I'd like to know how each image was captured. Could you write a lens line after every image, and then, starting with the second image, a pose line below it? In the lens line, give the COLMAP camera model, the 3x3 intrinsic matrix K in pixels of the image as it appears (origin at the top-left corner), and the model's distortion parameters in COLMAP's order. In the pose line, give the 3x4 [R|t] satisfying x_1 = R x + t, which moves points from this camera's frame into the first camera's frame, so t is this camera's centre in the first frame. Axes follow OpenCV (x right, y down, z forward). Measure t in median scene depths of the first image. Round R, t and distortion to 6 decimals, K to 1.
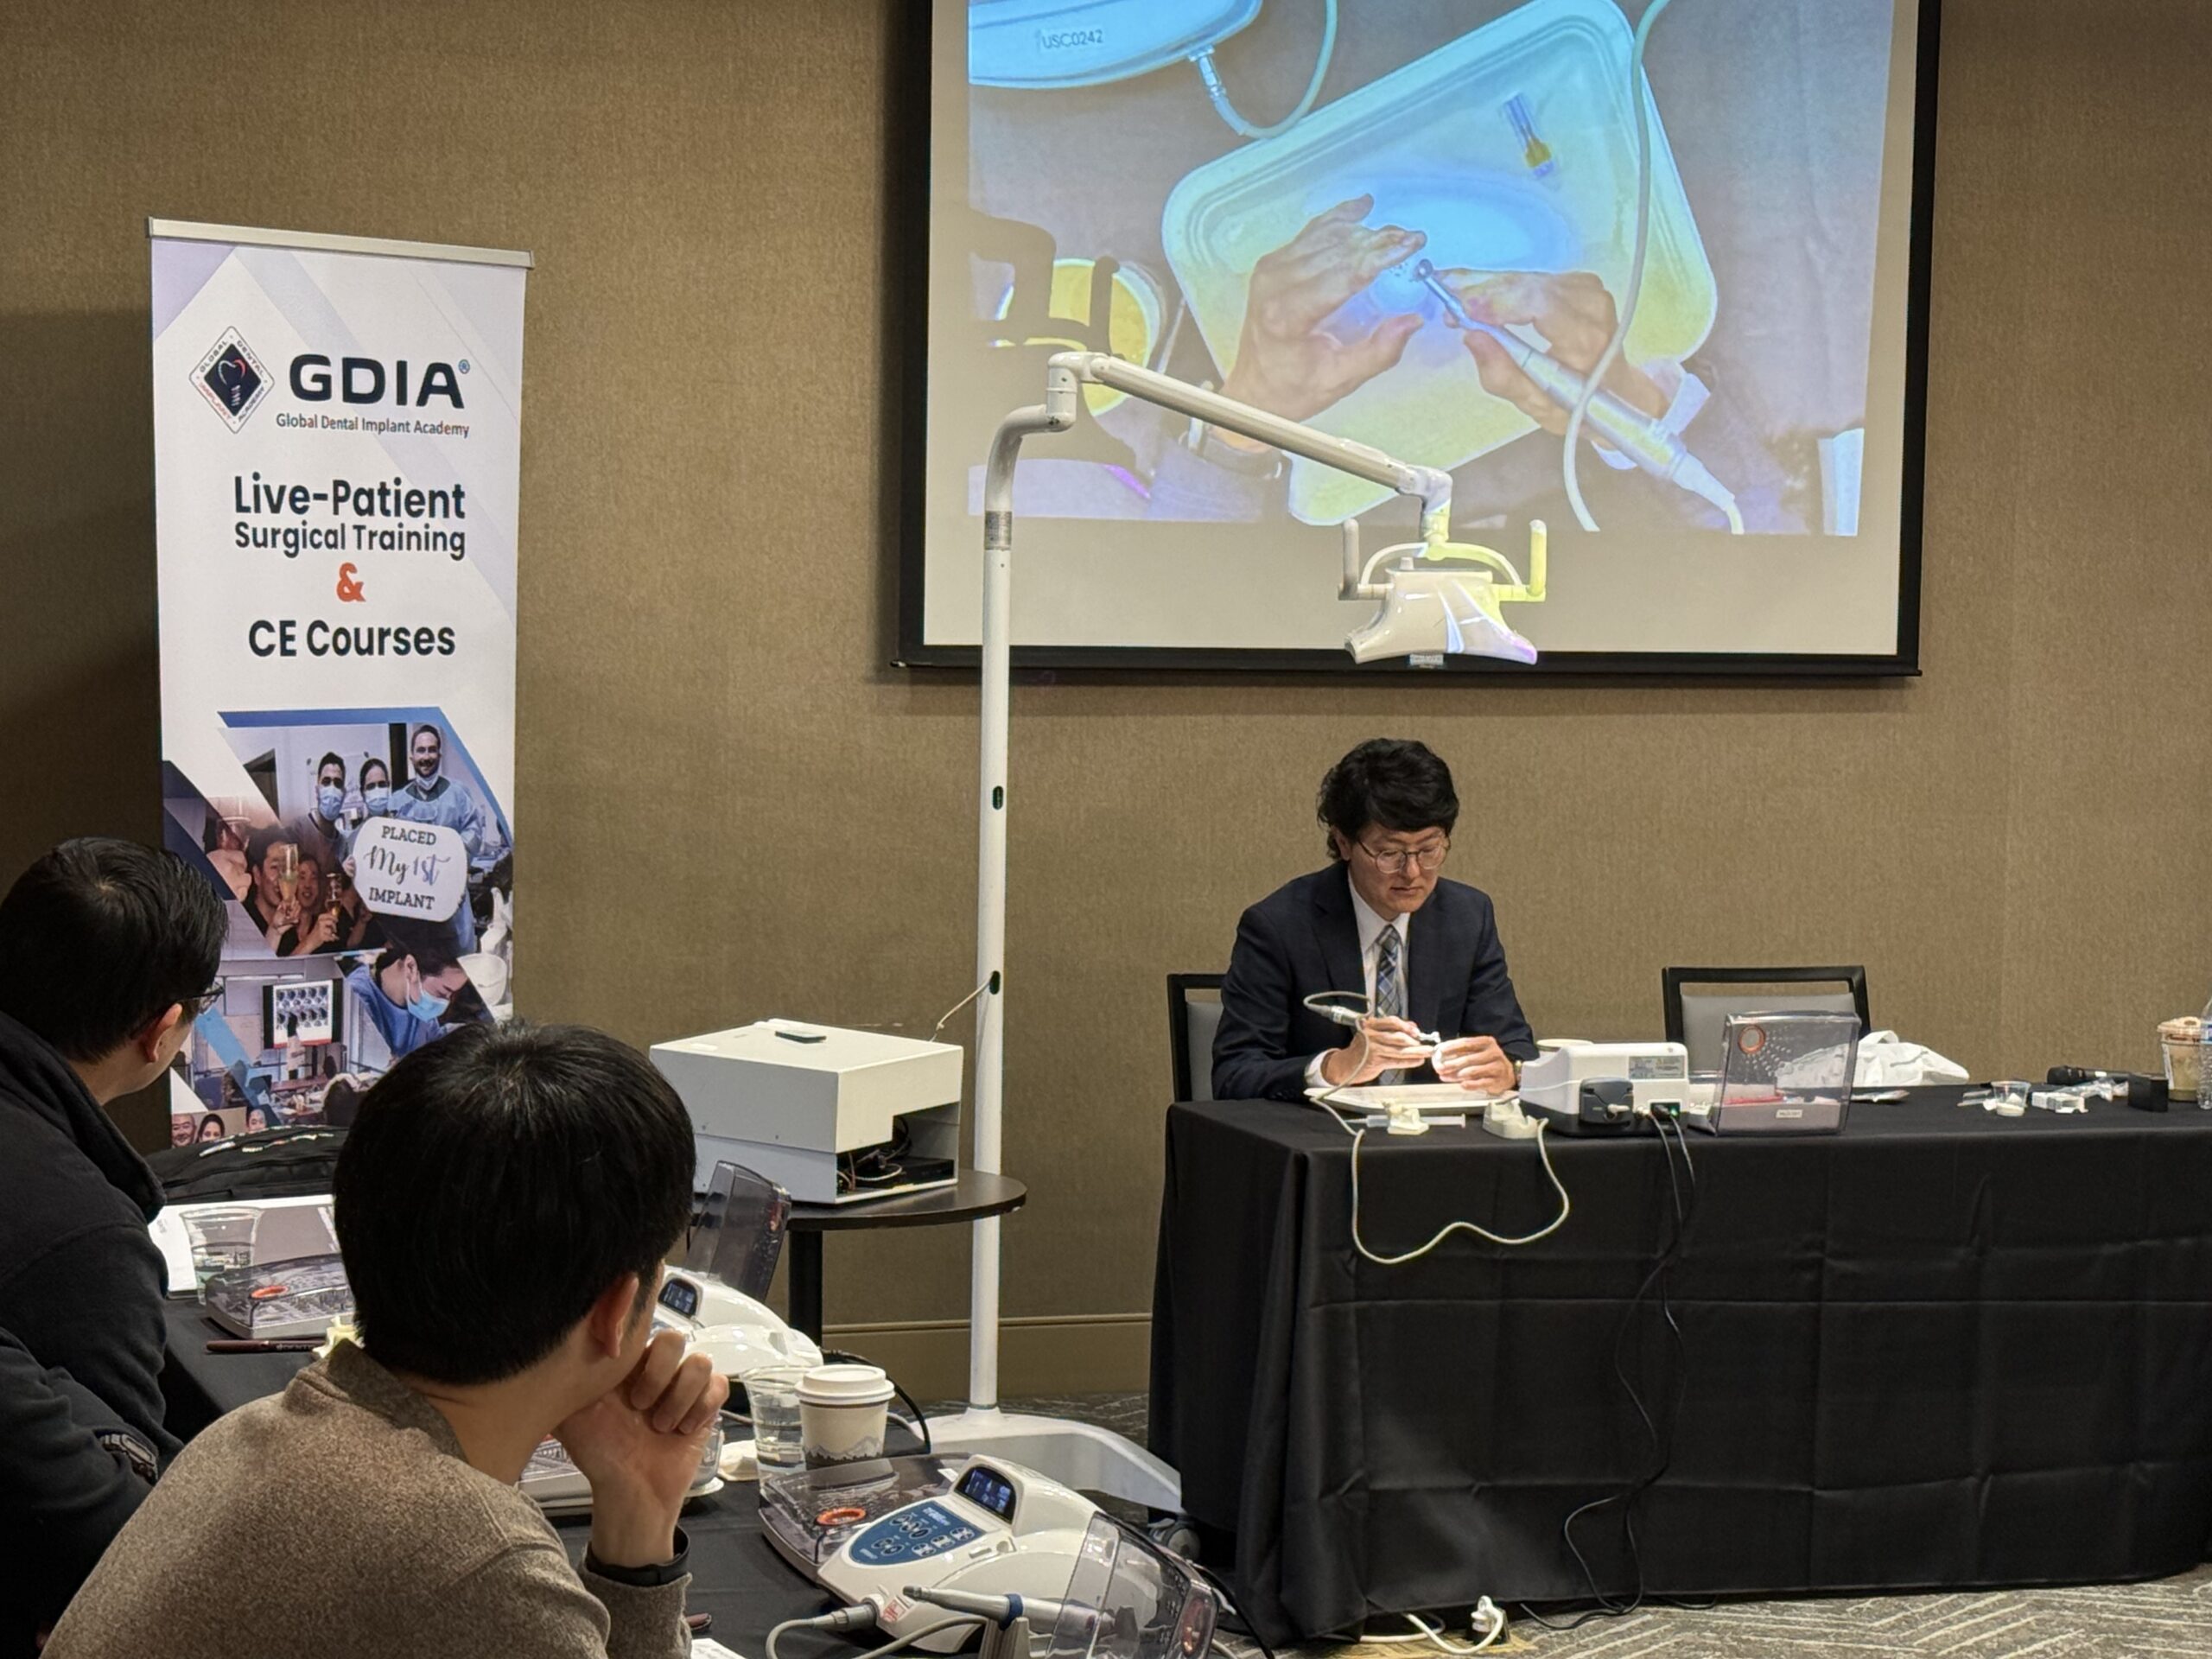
lens RADIAL K [[4447.6, 0, 1134.2], [0, 4447.6, 823.9], [0, 0, 1]] dist [0.122441, 0.020118]
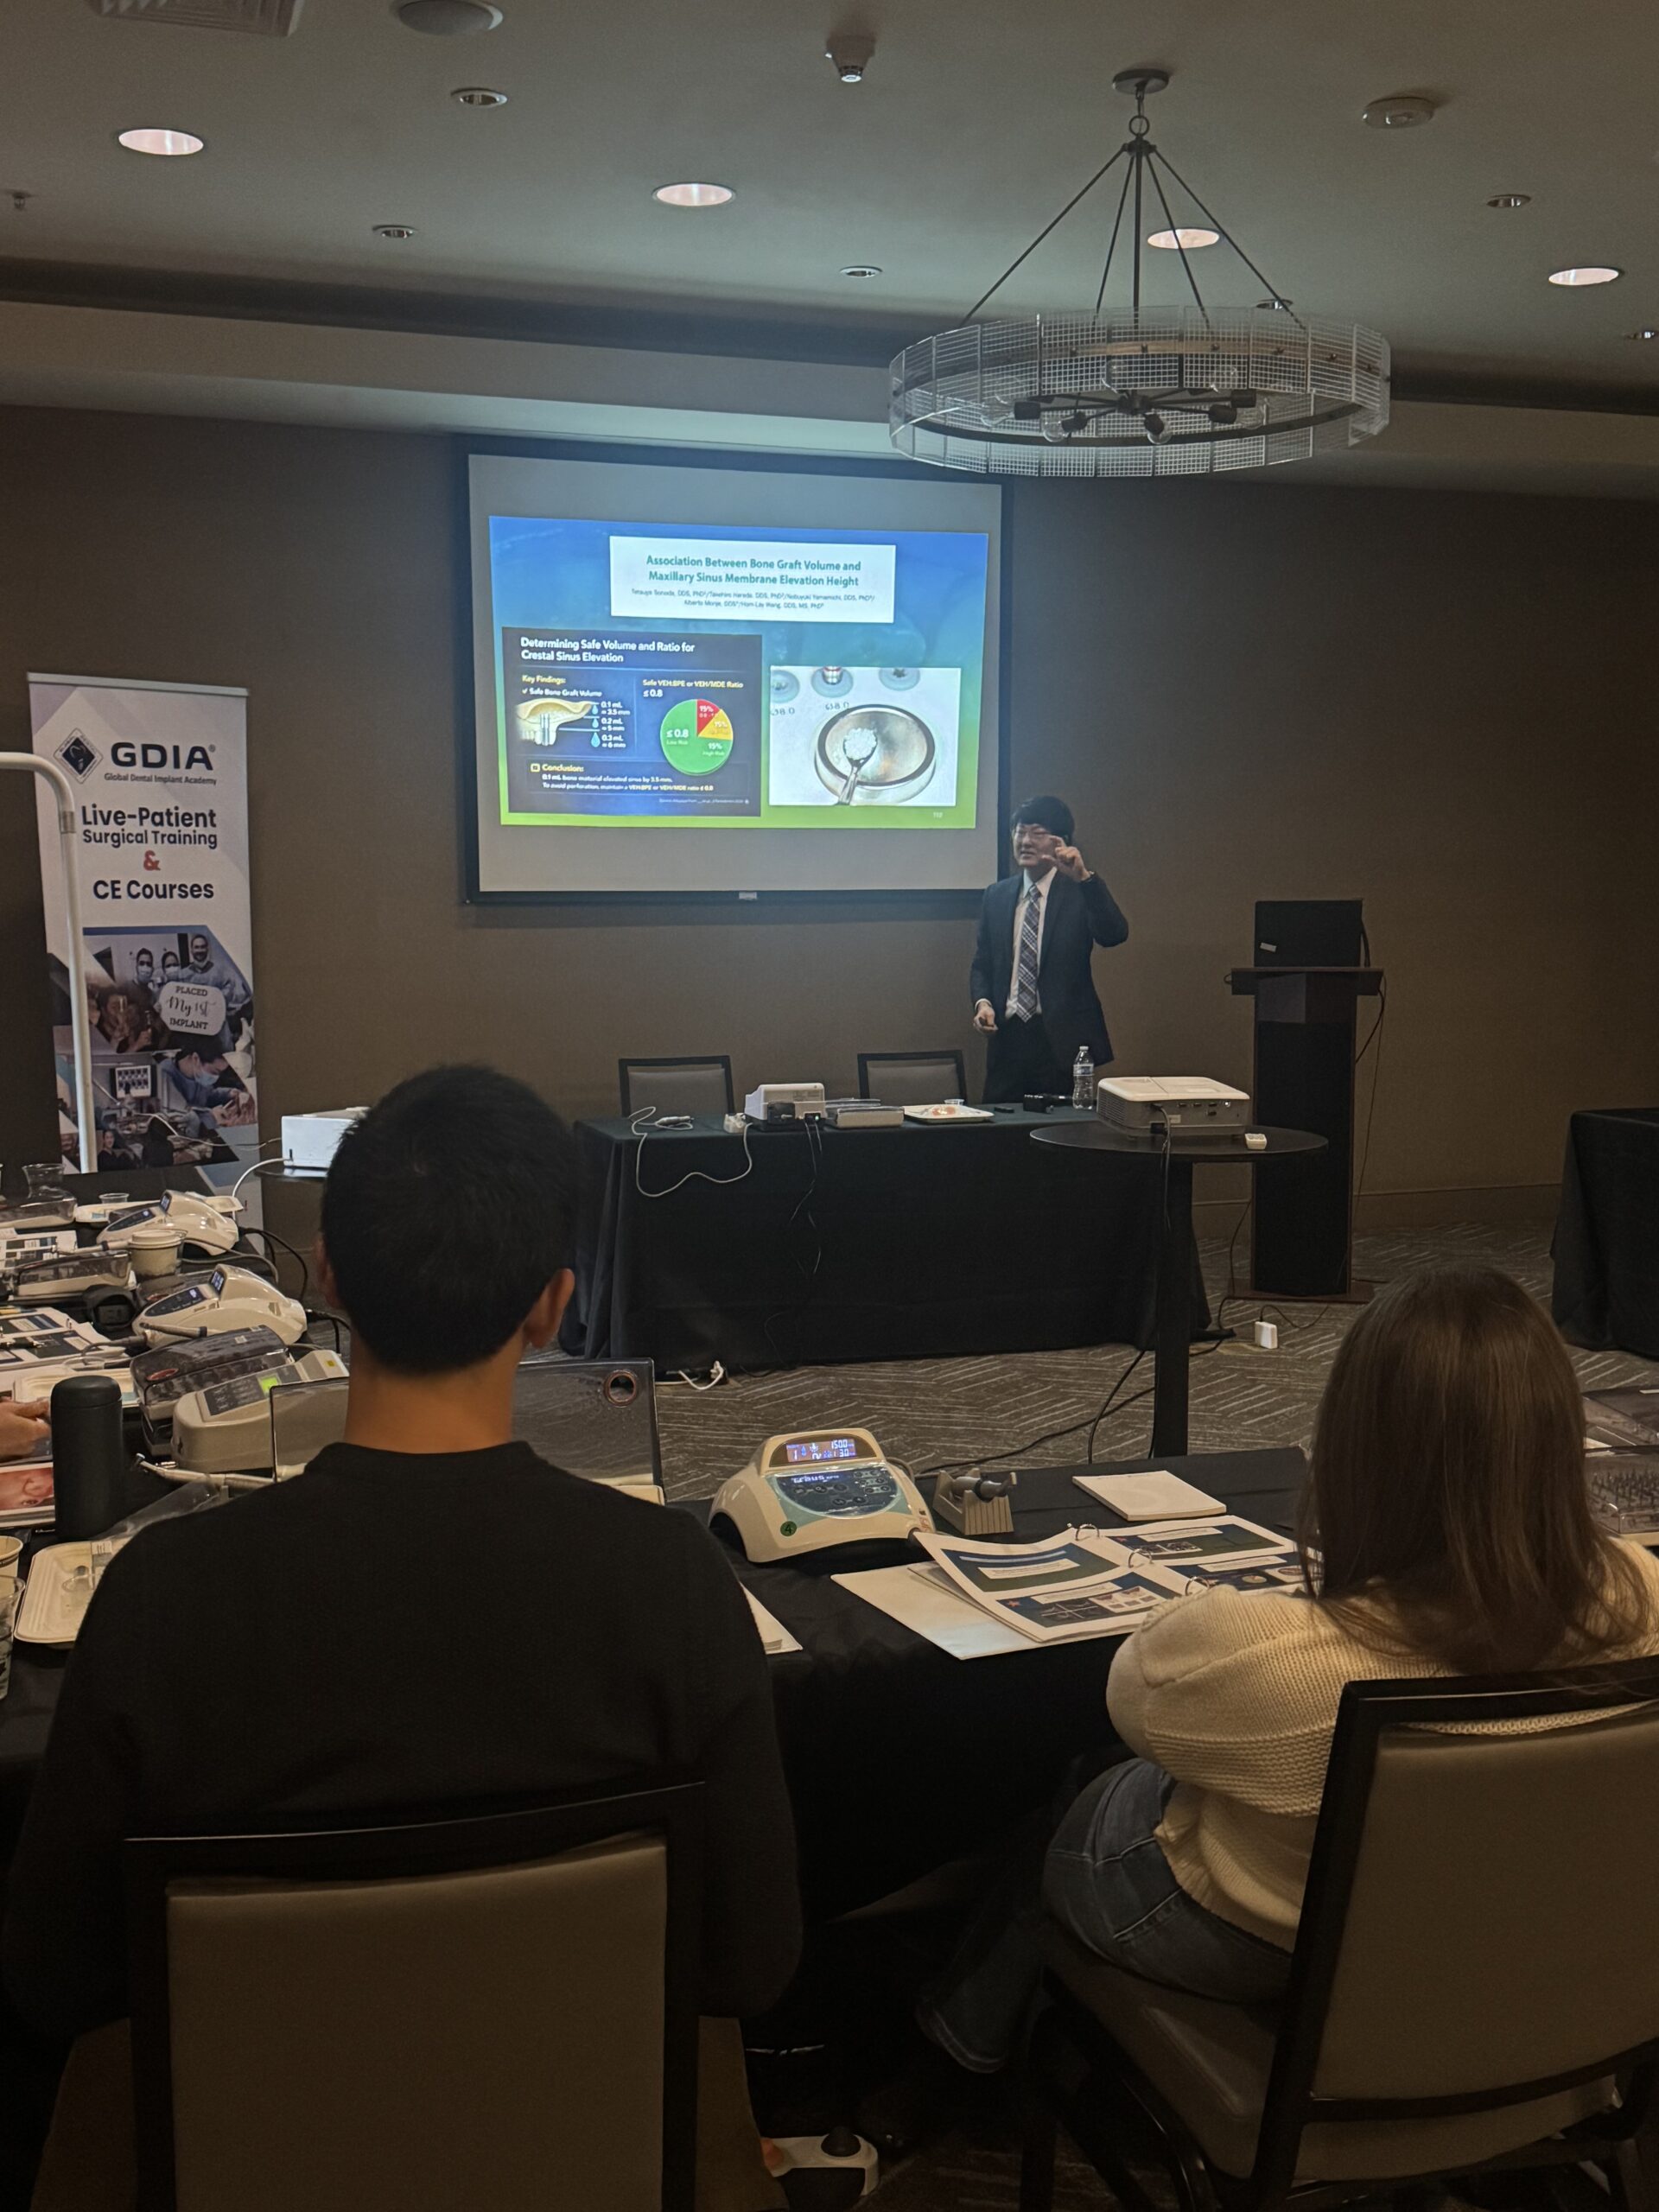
lens RADIAL K [[2334.9, 0, 822.7], [0, 2334.9, 1132.6], [0, 0, 1]] dist [0.195937, -0.459058]
pose [[0.999750, -0.019157, -0.011571, 0.127052], [0.019752, 0.998365, 0.053648, 0.014651], [0.010524, -0.053863, 0.998493, -0.033937]]
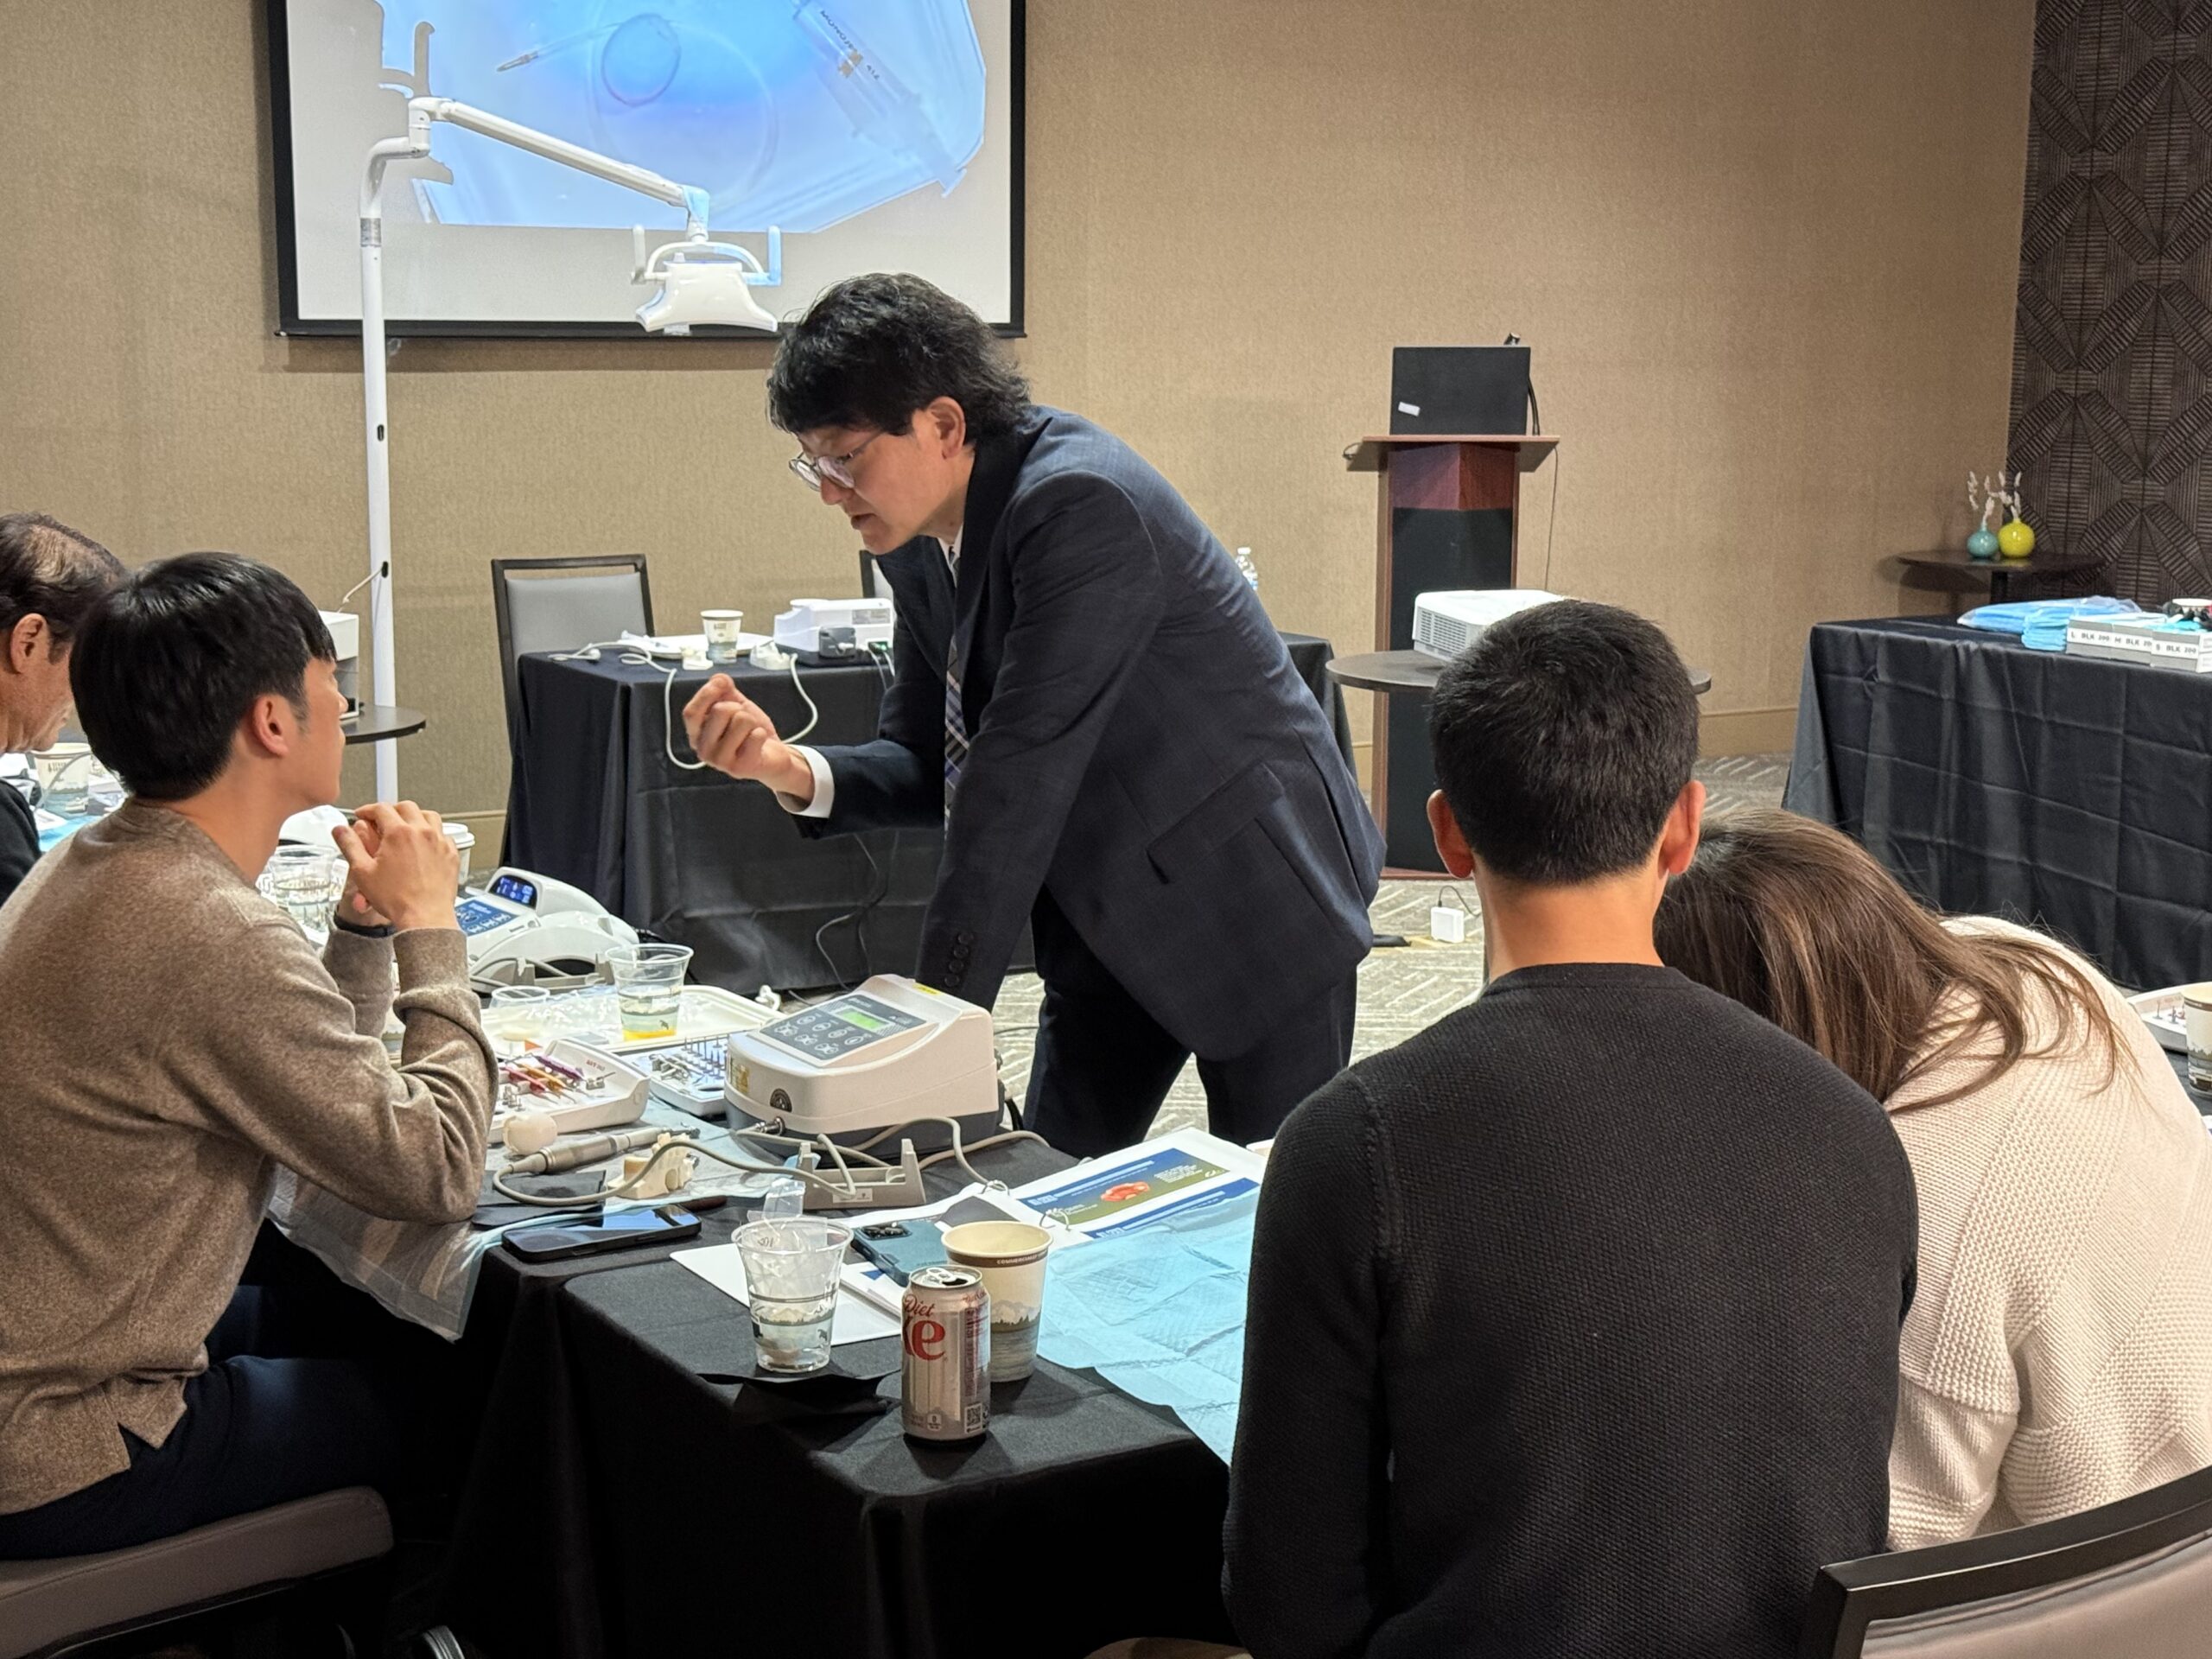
lens RADIAL K [[3384.2, 0, 1144.5], [0, 3384.2, 830.6], [0, 0, 1]] dist [0.218113, -0.481228]
pose [[0.974047, -0.045989, 0.221626, -0.039037], [0.021589, 0.993554, 0.111287, 0.003340], [-0.225315, -0.103614, 0.968761, -0.076168]]
